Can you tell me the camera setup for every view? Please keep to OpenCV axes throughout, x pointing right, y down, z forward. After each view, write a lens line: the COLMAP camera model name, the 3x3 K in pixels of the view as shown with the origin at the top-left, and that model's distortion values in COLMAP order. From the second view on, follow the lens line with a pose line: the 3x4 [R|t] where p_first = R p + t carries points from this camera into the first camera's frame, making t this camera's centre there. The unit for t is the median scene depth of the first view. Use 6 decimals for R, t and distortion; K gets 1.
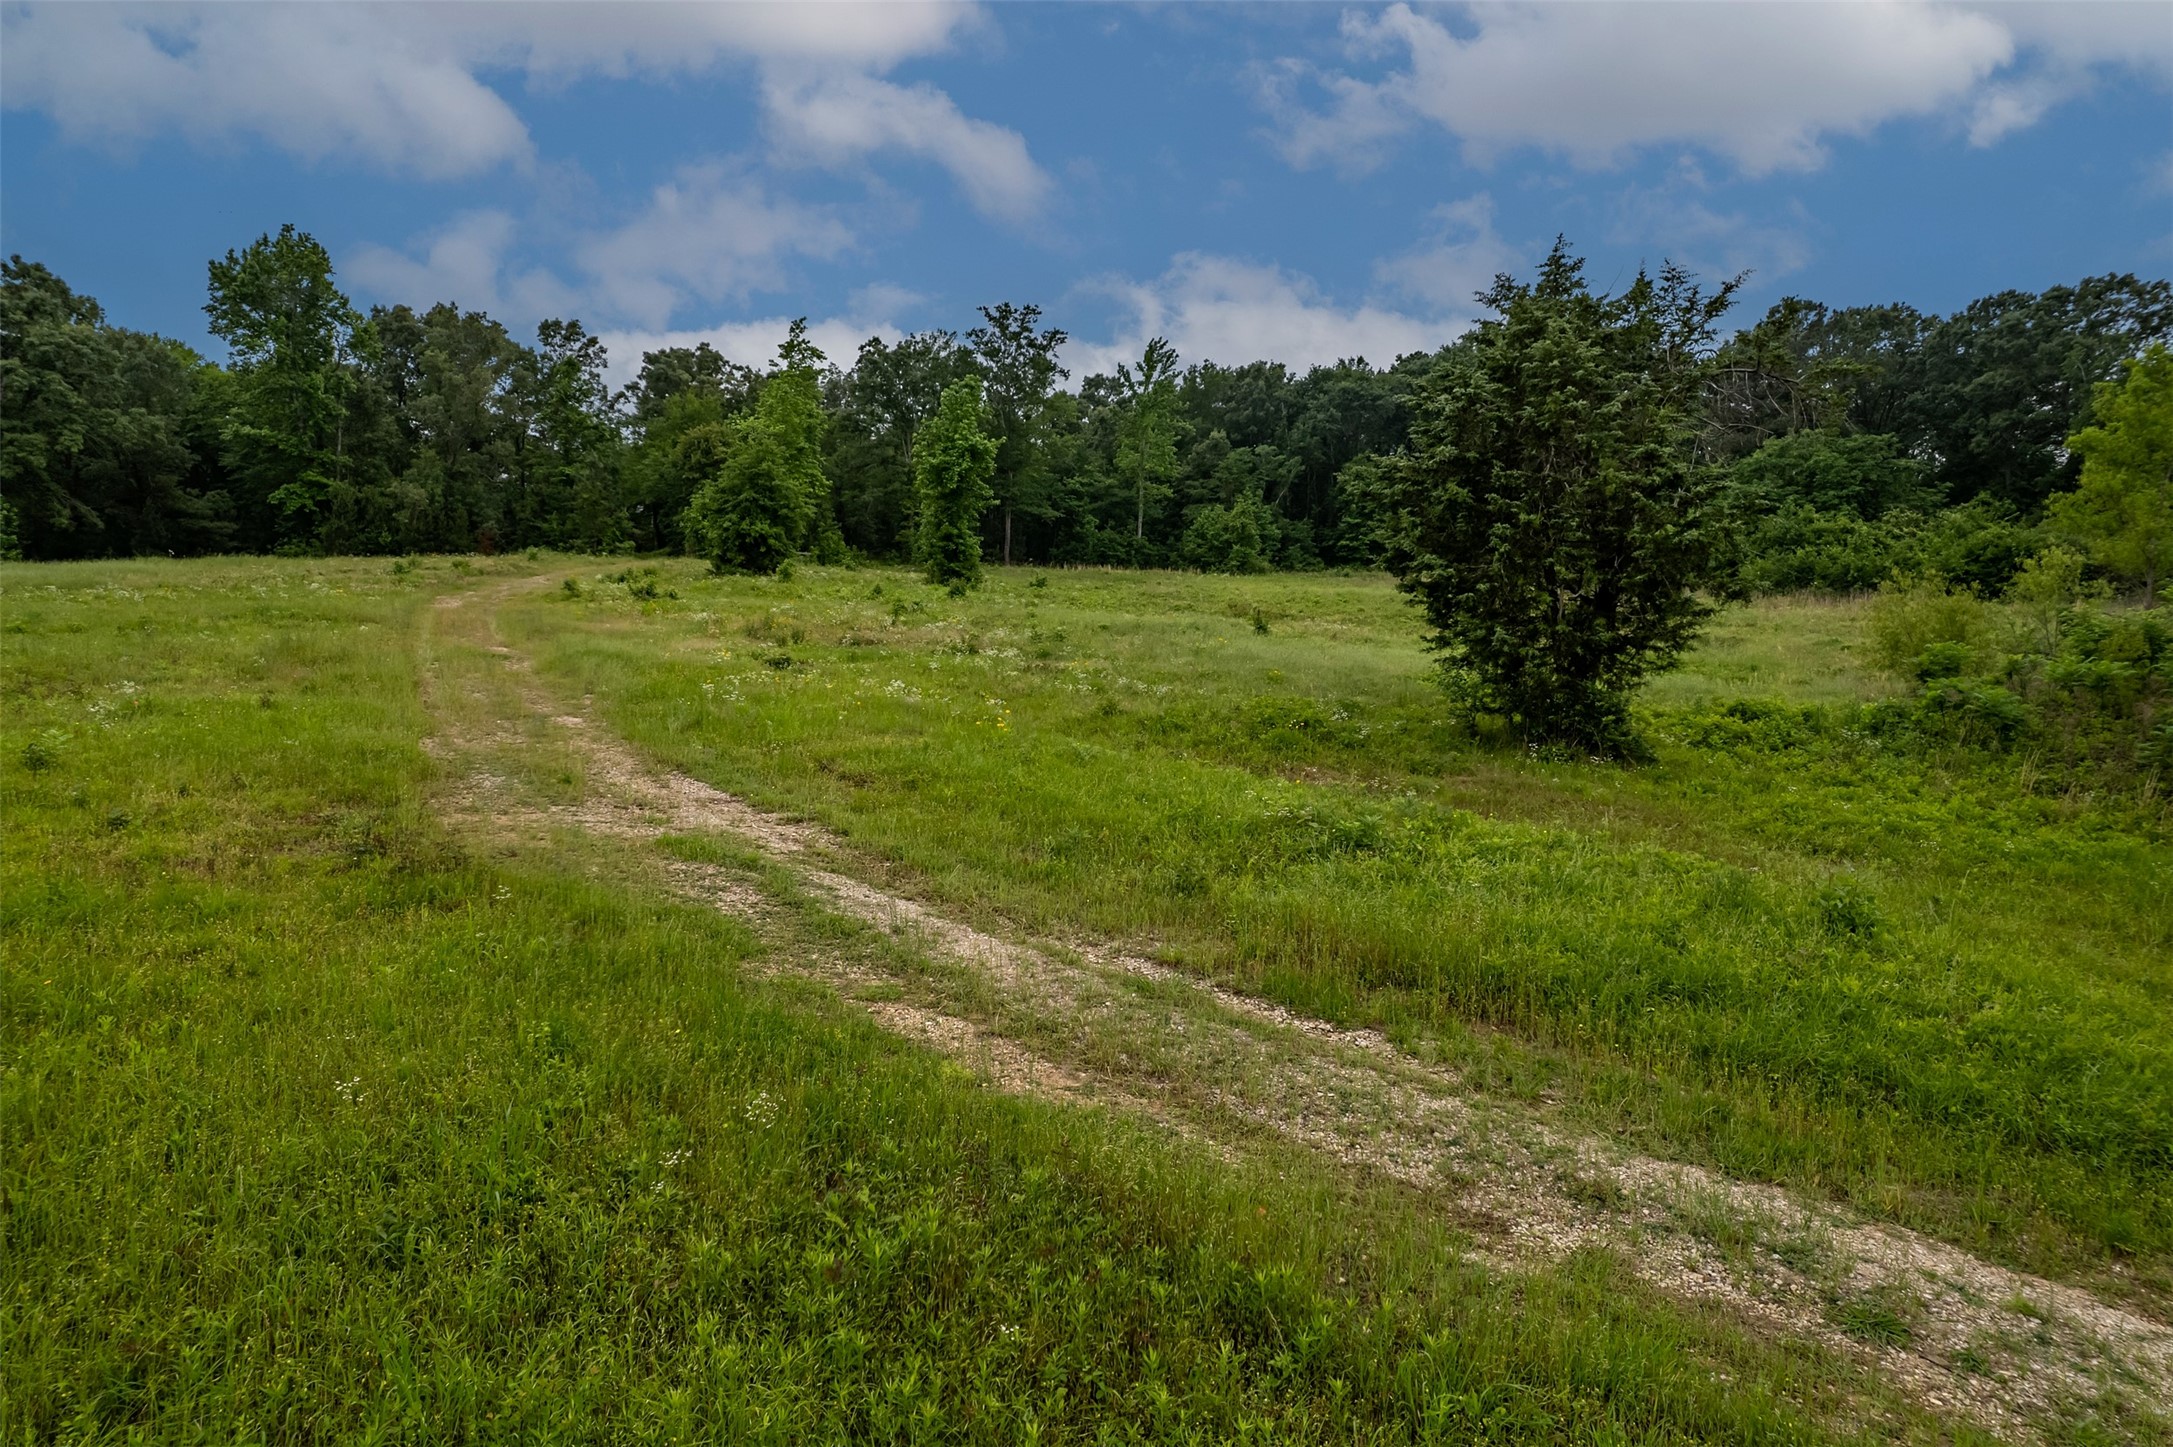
lens RADIAL K [[1369.3, 0, 1086.5], [0, 1369.3, 723.5], [0, 0, 1]] dist [-0.070788, 0.061711]
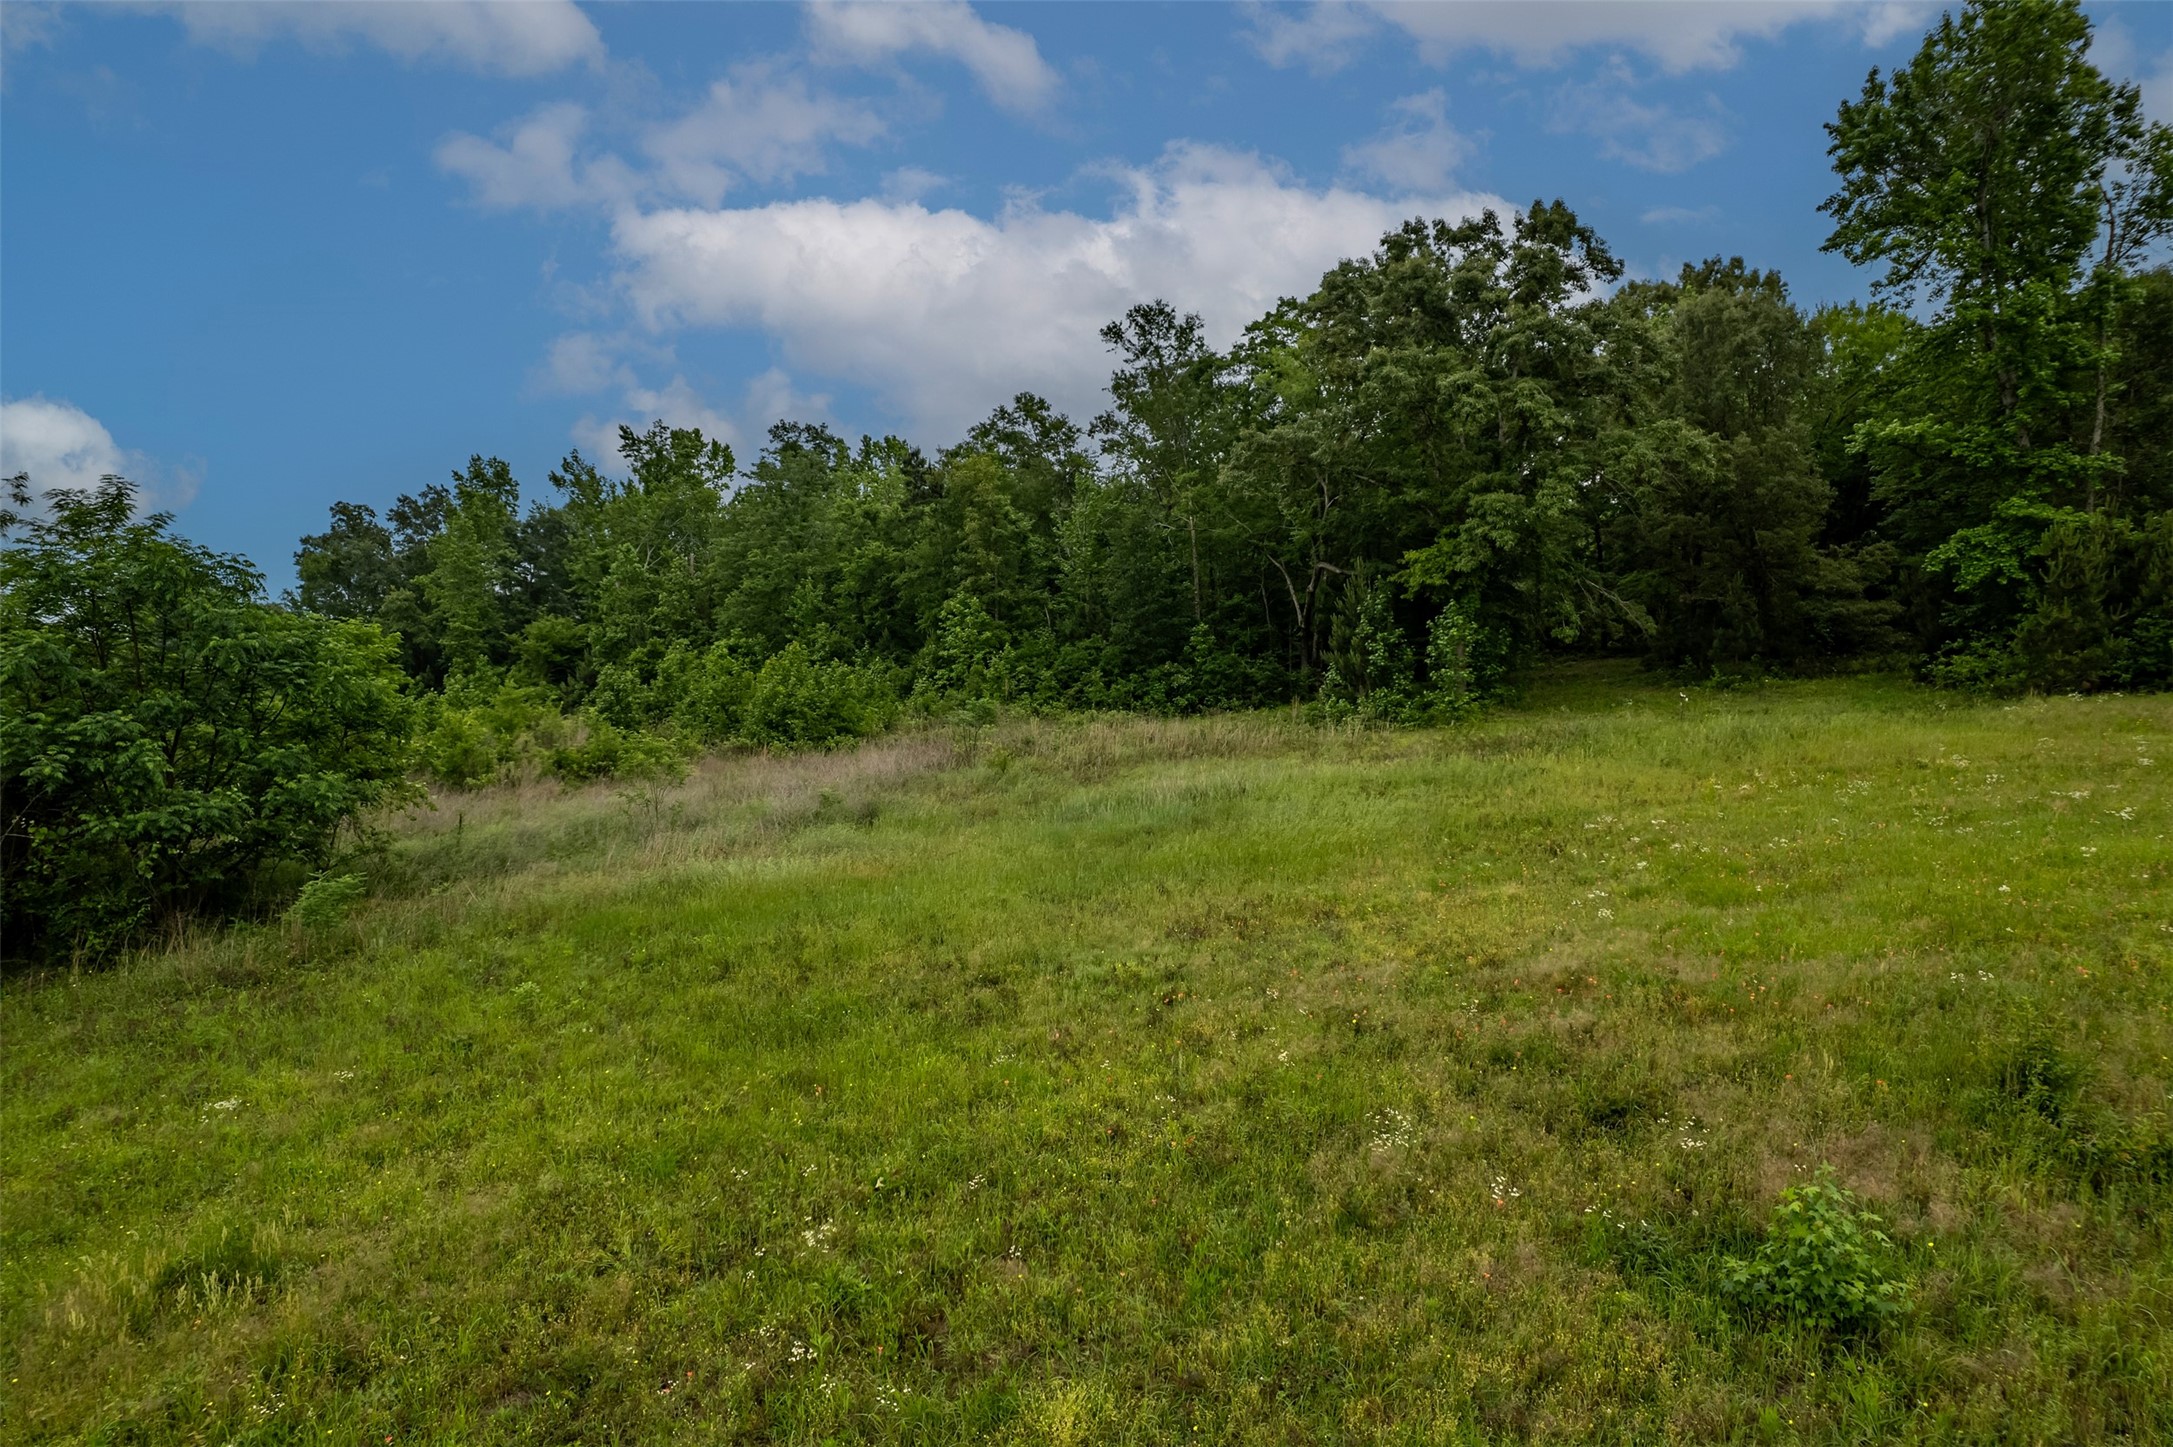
lens RADIAL K [[1369.3, 0, 1086.5], [0, 1369.3, 723.5], [0, 0, 1]] dist [-0.070788, 0.061711]
pose [[0.349662, 0.043939, -0.935845, -0.252258], [-0.060731, 0.997862, 0.024160, -0.101173], [0.934906, 0.048387, 0.351583, 0.541203]]
